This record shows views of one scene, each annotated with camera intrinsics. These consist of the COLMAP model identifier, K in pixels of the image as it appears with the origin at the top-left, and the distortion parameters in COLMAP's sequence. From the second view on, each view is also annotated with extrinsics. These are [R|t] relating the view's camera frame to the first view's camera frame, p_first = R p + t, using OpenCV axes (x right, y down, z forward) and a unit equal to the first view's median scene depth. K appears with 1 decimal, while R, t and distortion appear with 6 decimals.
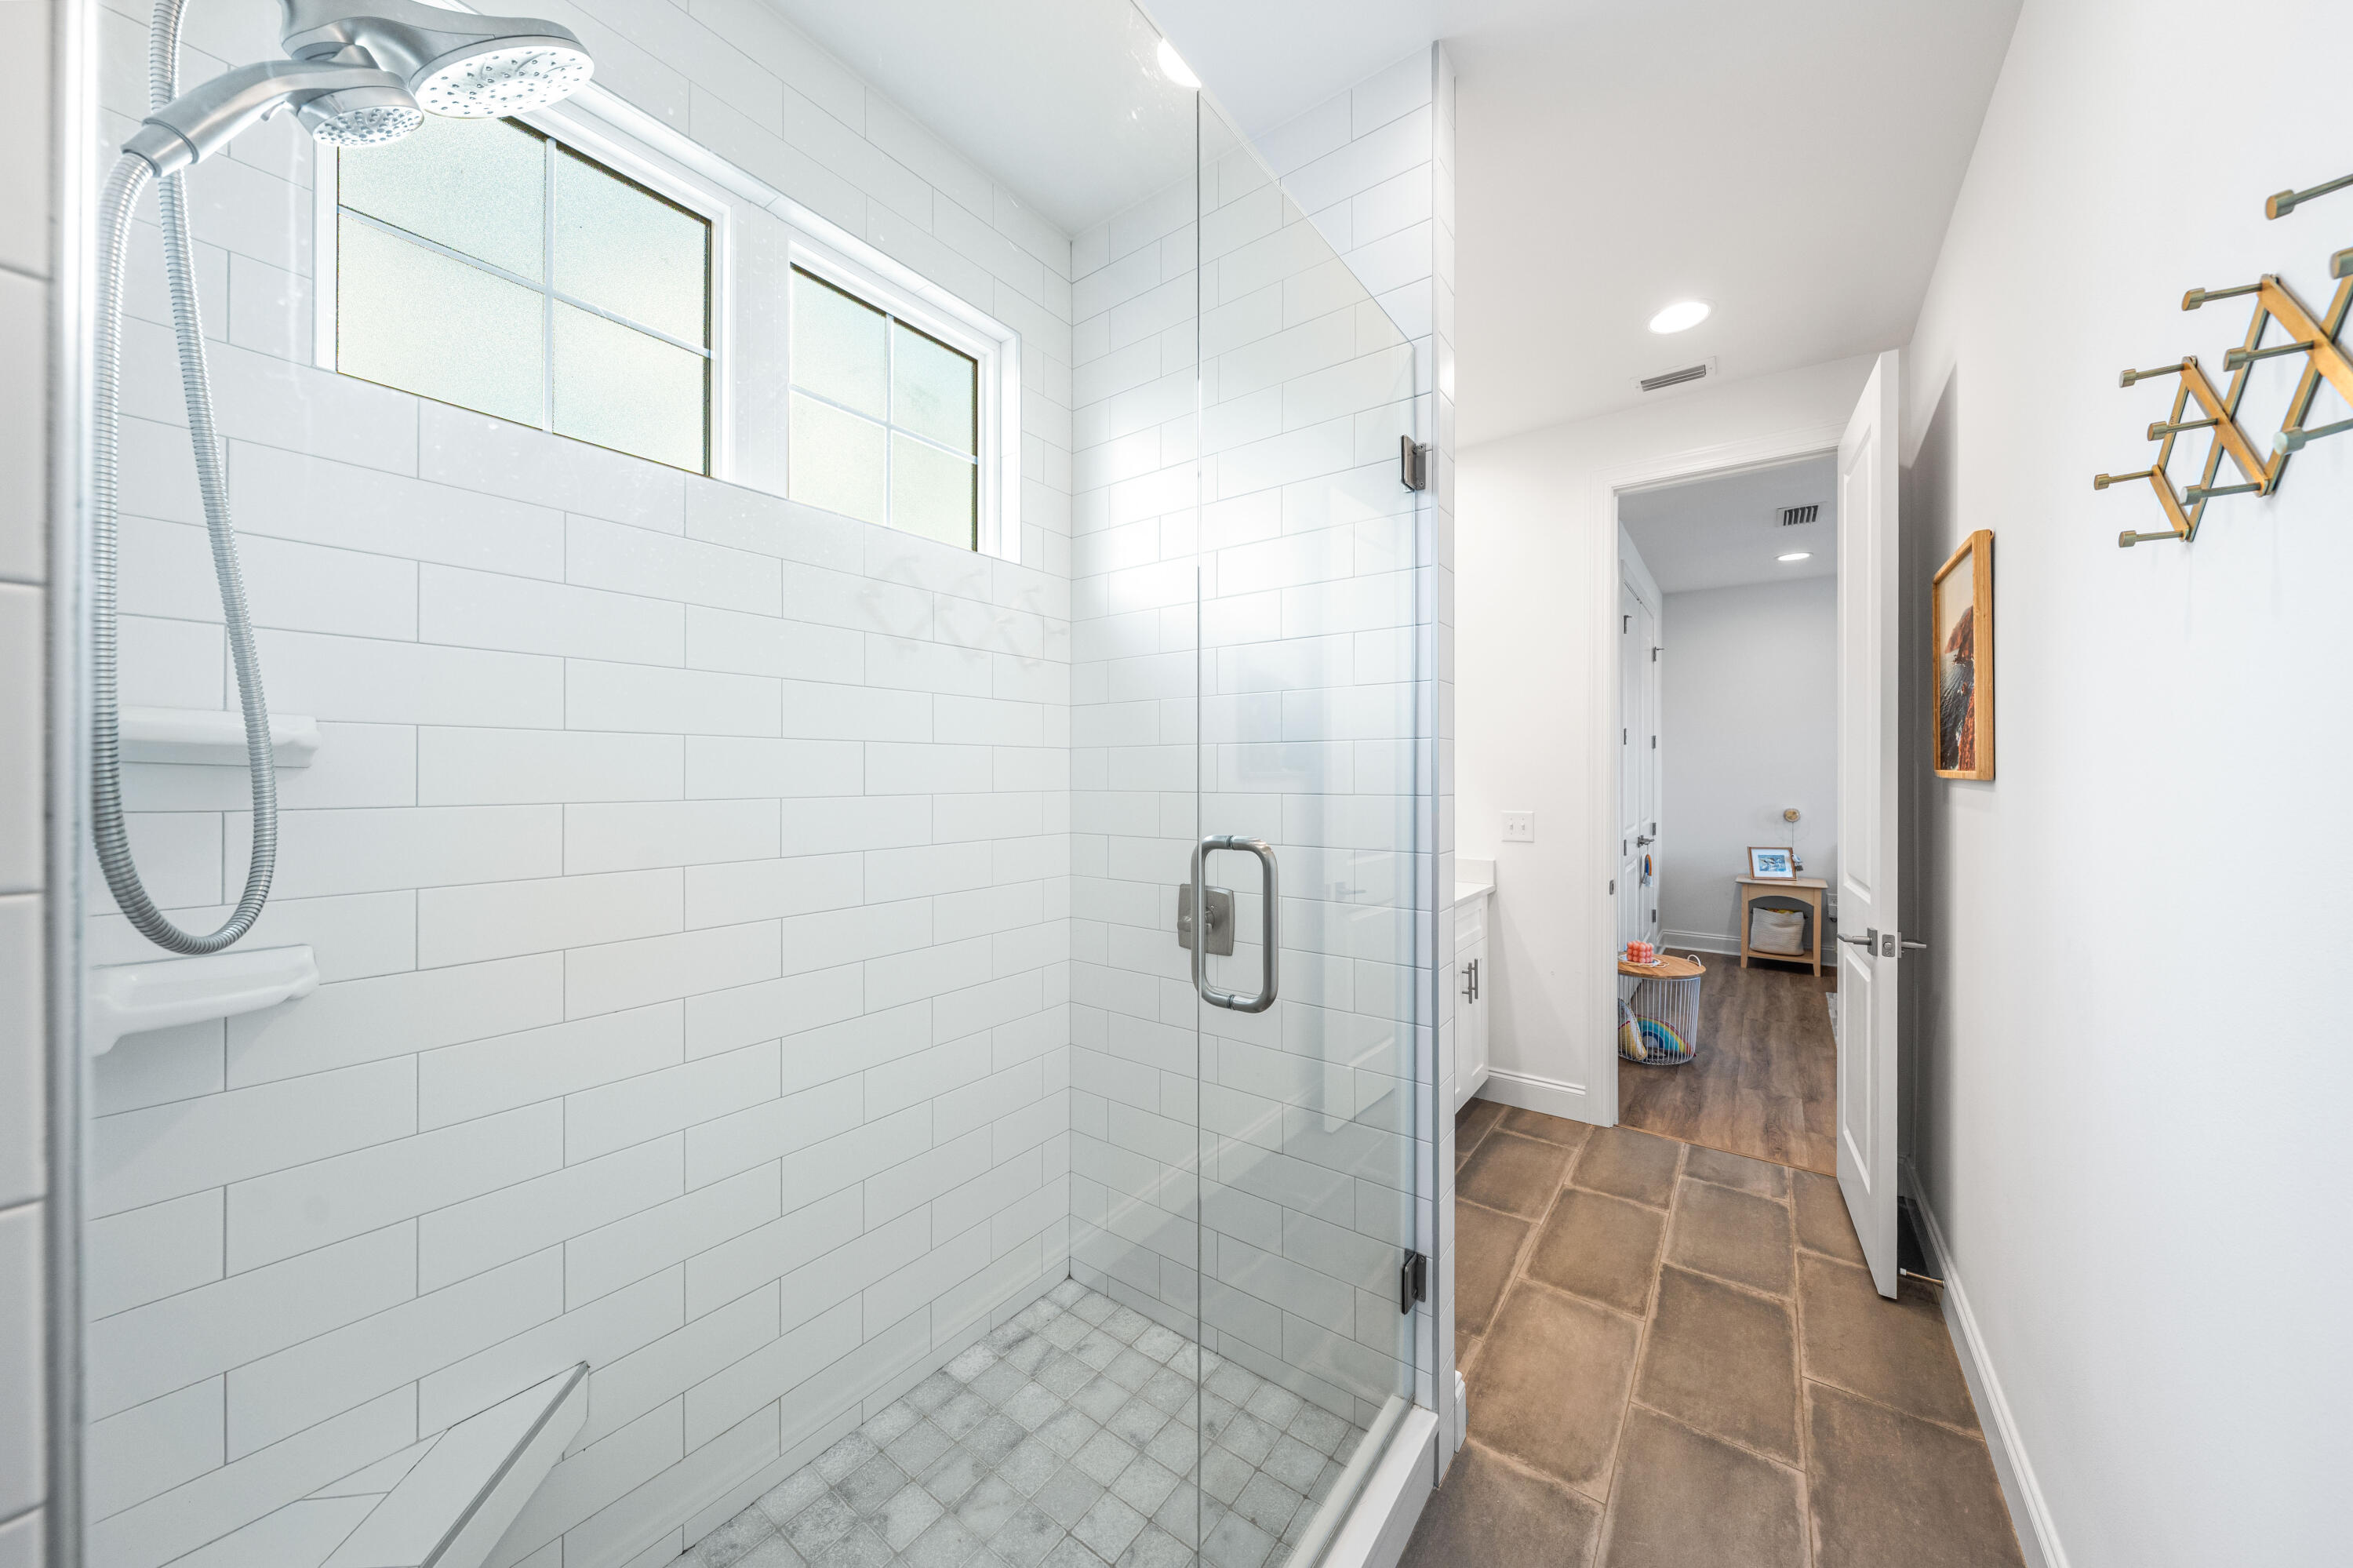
lens RADIAL K [[797.0, 0, 1178.9], [0, 797.0, 774.1], [0, 0, 1]] dist [0.000828, 0.000061]
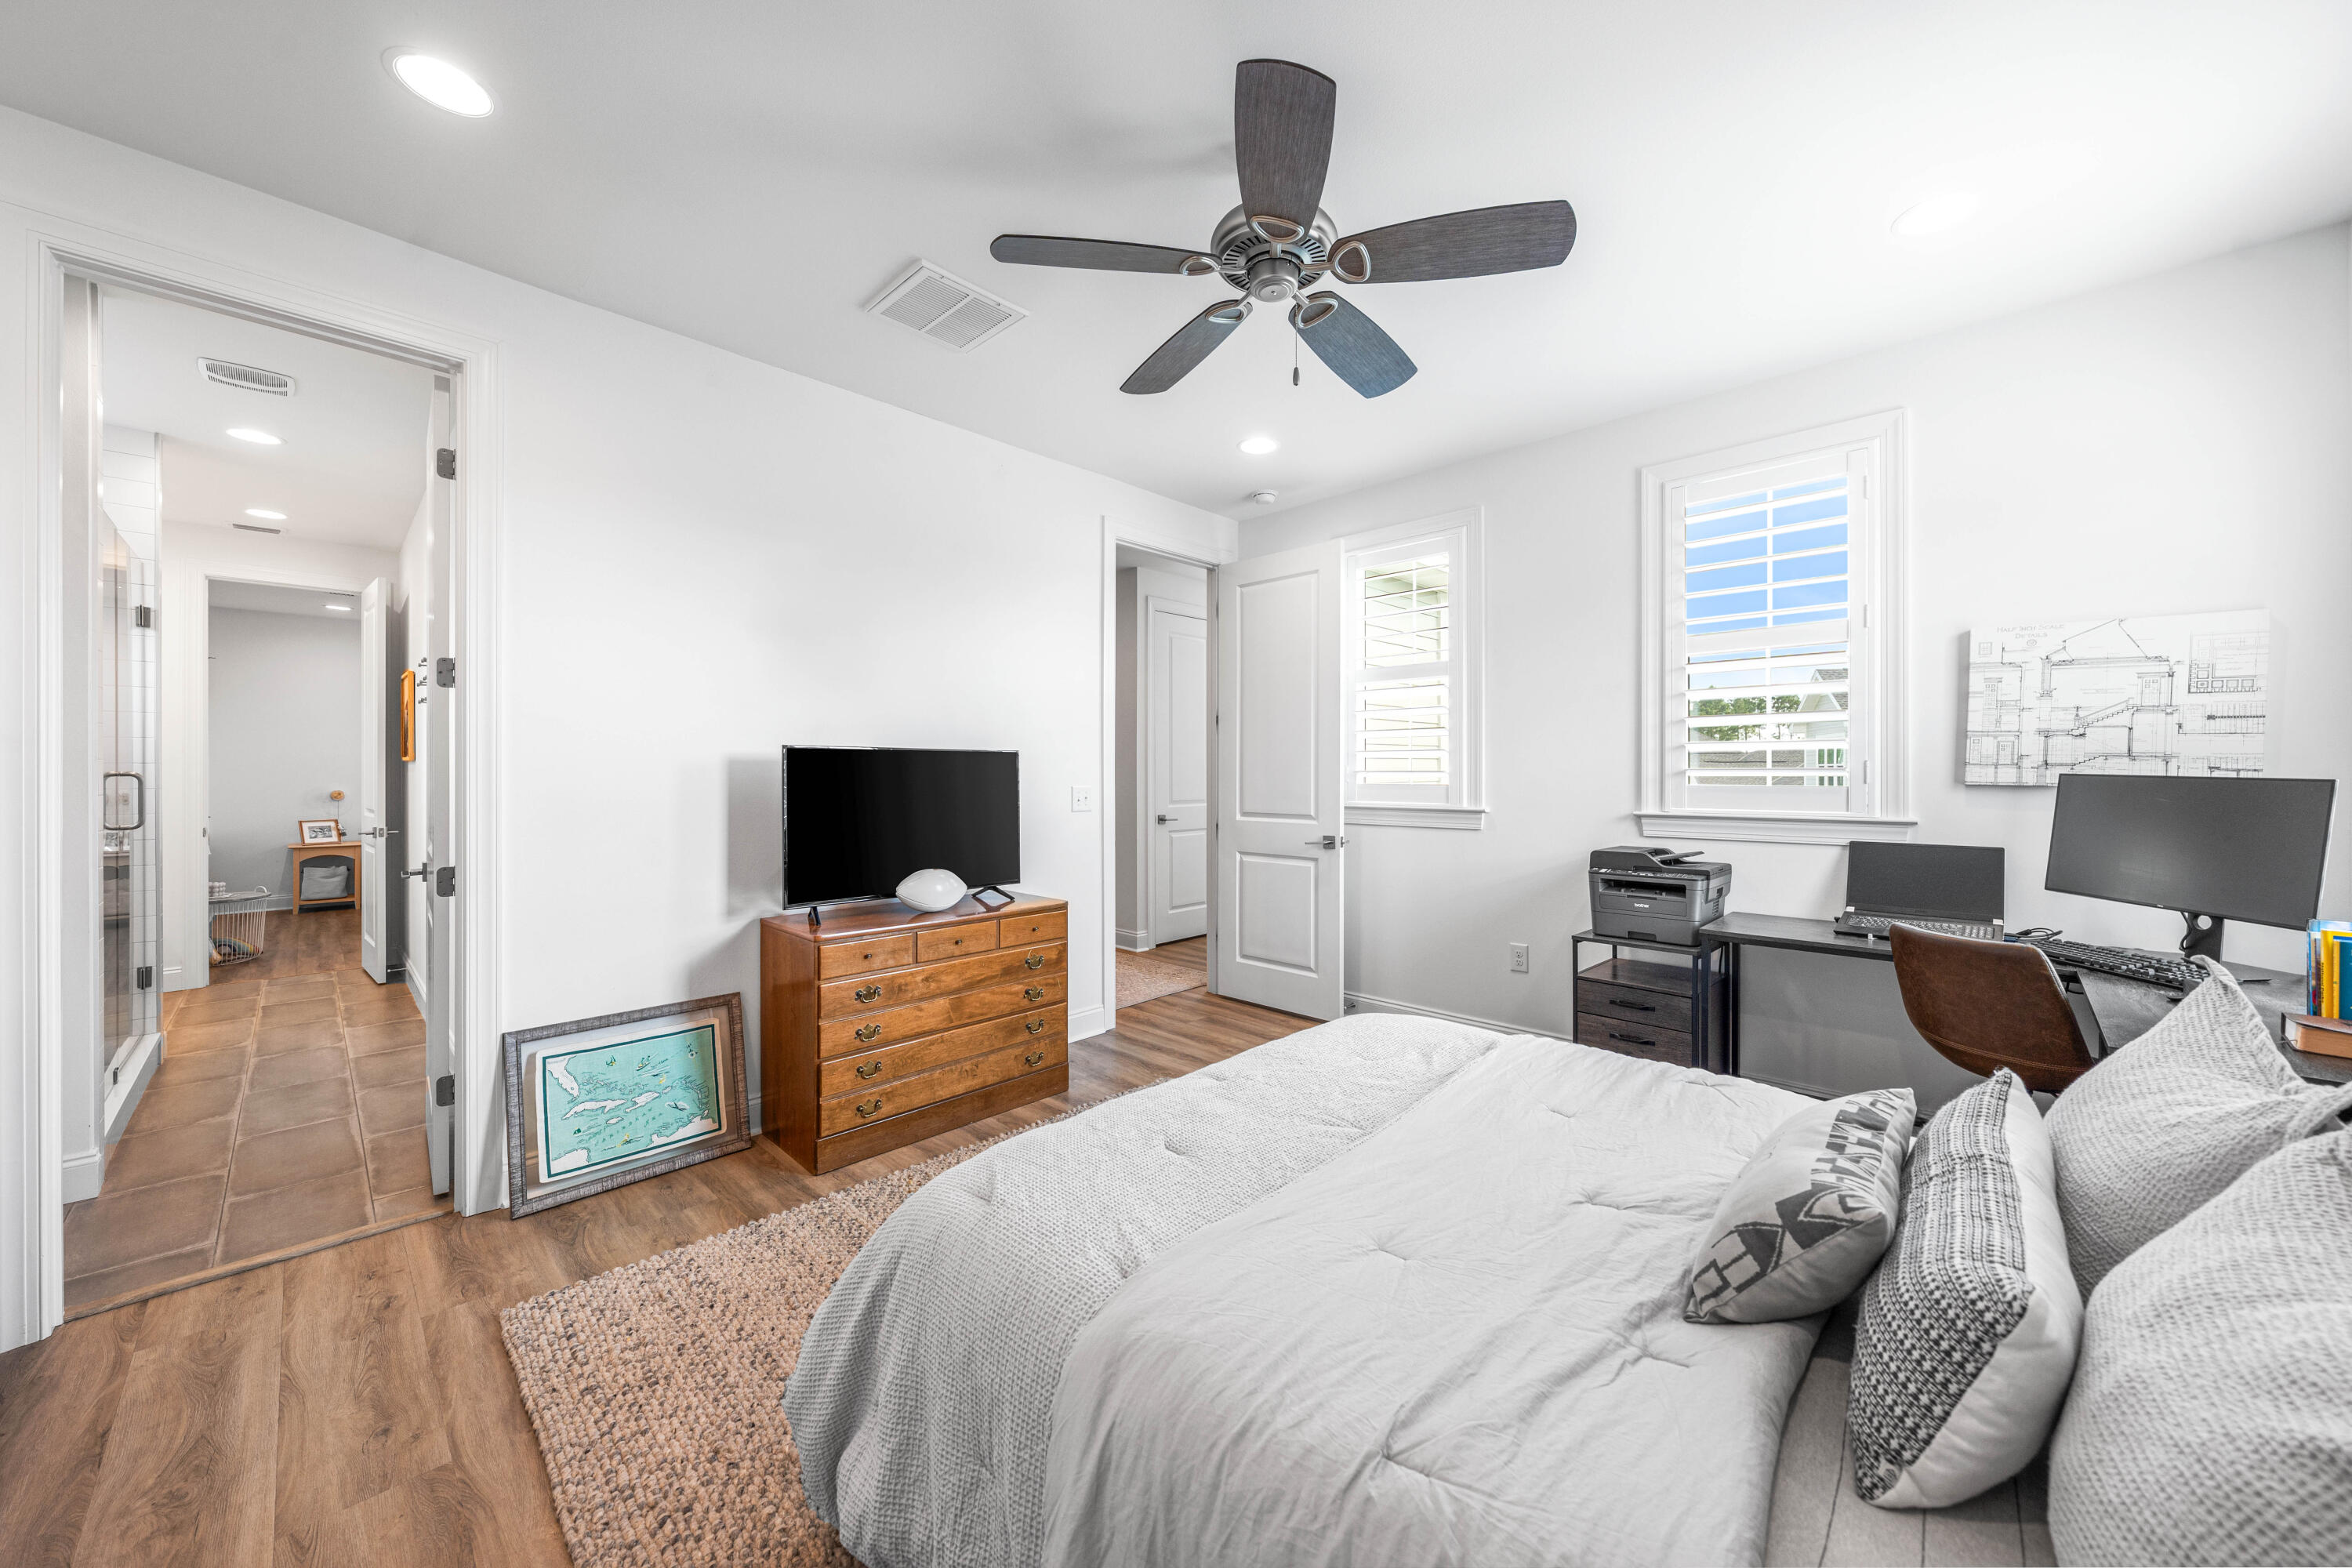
lens RADIAL K [[845.7, 0, 1187.8], [0, 845.7, 776.0], [0, 0, 1]] dist [0.001114, 0.000009]
pose [[0.129139, -0.002270, 0.991624, -0.633638], [-0.000604, 0.999997, 0.002368, 0.019831], [-0.991626, -0.000905, 0.129137, -0.832892]]
